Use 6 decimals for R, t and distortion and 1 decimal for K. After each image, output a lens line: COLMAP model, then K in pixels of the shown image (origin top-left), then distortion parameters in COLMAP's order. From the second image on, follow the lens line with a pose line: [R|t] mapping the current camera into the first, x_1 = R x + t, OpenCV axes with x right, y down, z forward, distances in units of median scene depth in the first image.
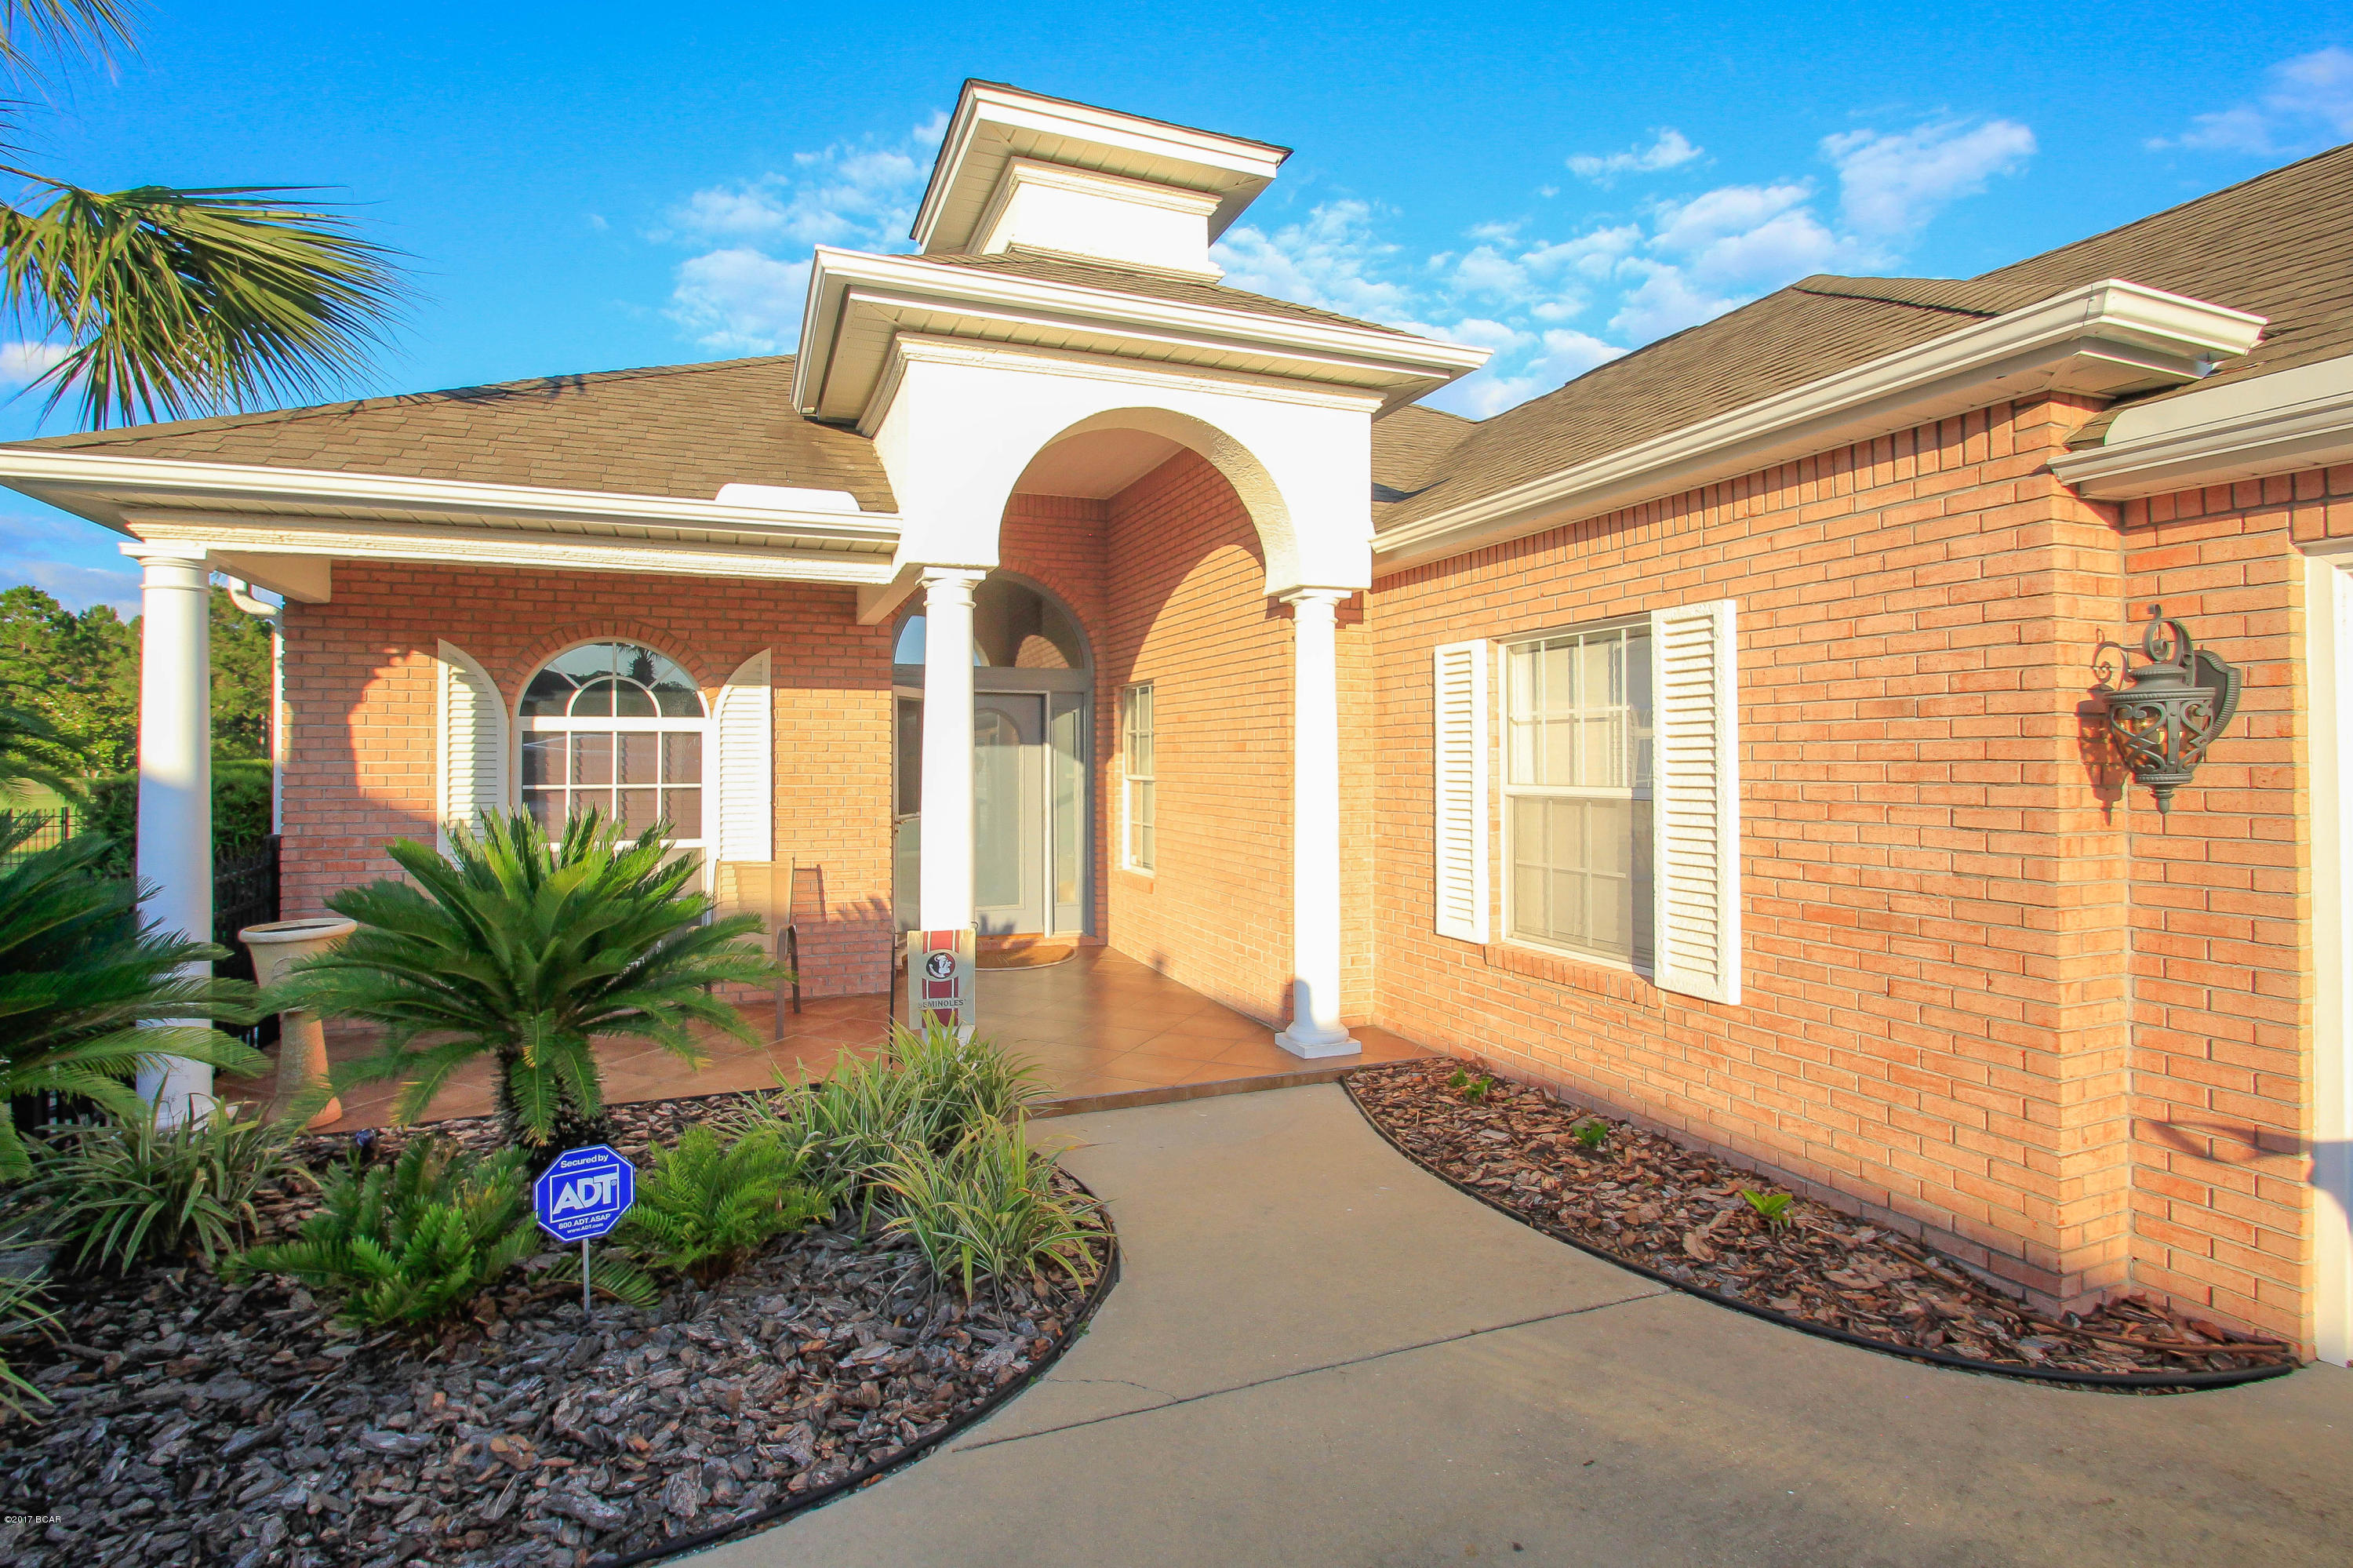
lens RADIAL K [[1107.1, 0, 1200.0], [0, 1107.1, 762.1], [0, 0, 1]] dist [-0.000457, -0.003938]
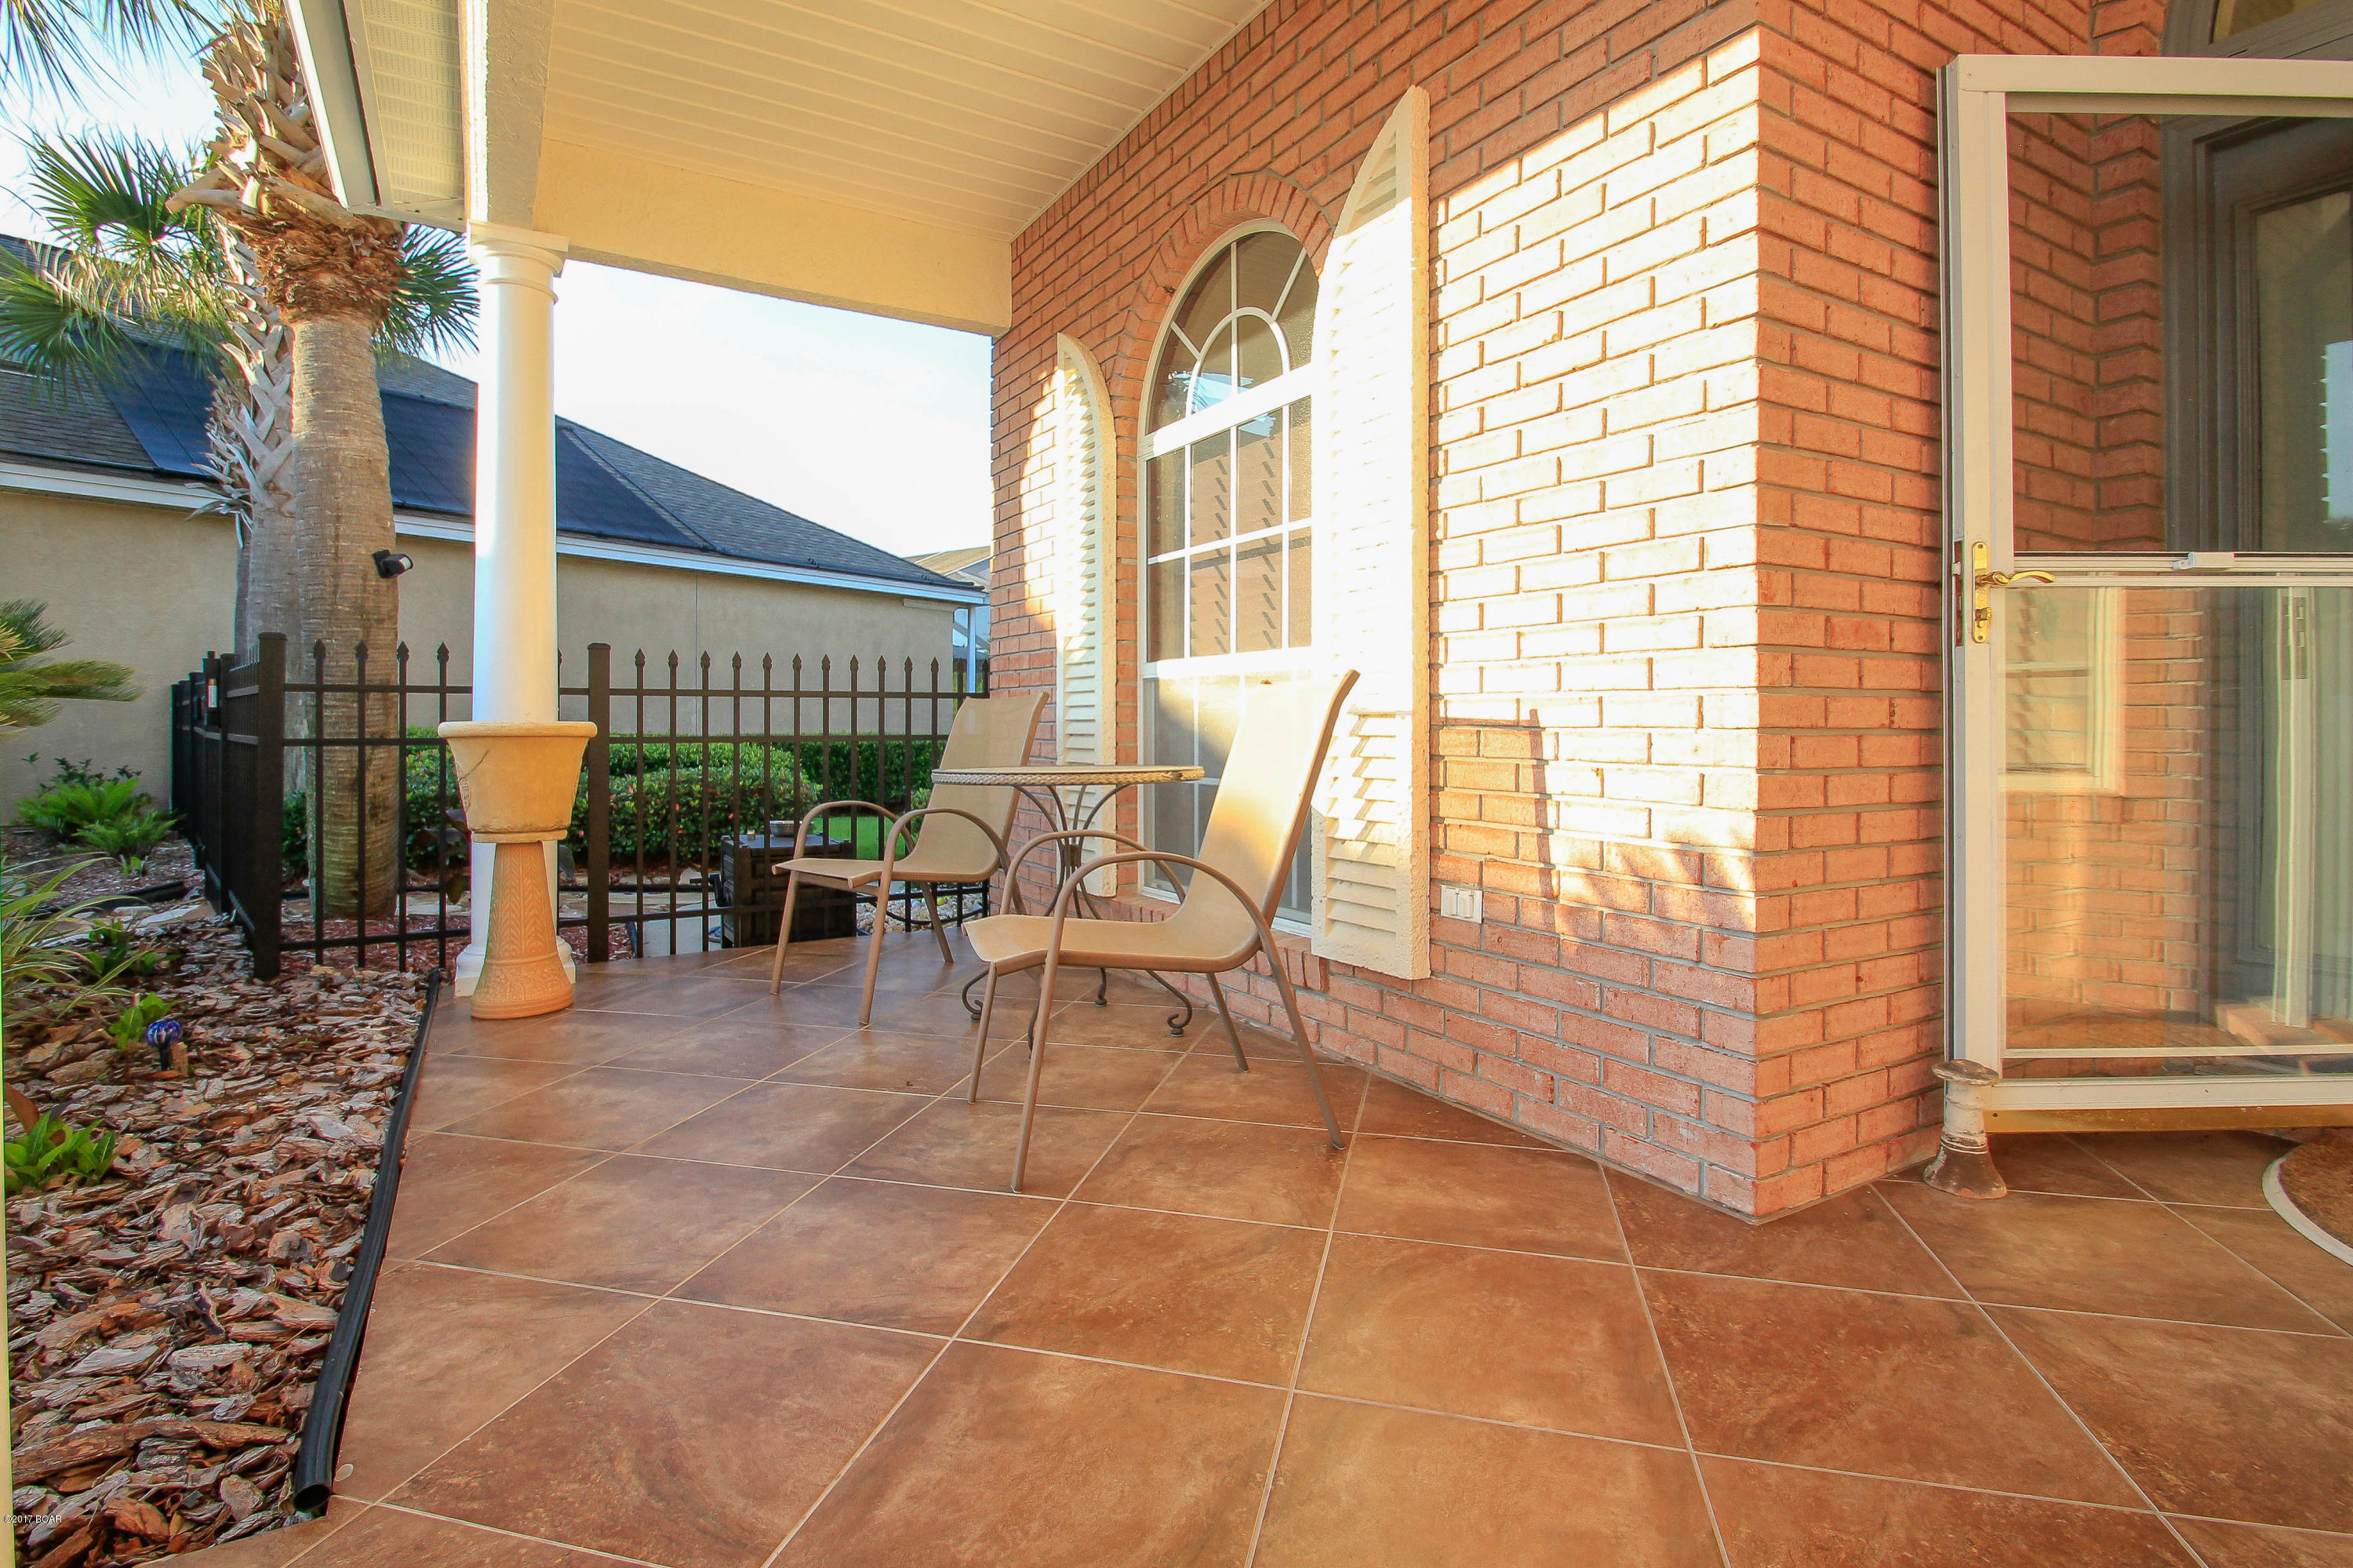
lens RADIAL K [[1107.1, 0, 1140.1], [0, 1107.1, 723.6], [0, 0, 1]] dist [-0.000457, -0.003938]
pose [[0.120783, 0.001085, -0.992678, -0.056632], [-0.001924, 0.999998, 0.000859, 0.113825], [0.992677, 0.001806, 0.120785, 1.005469]]
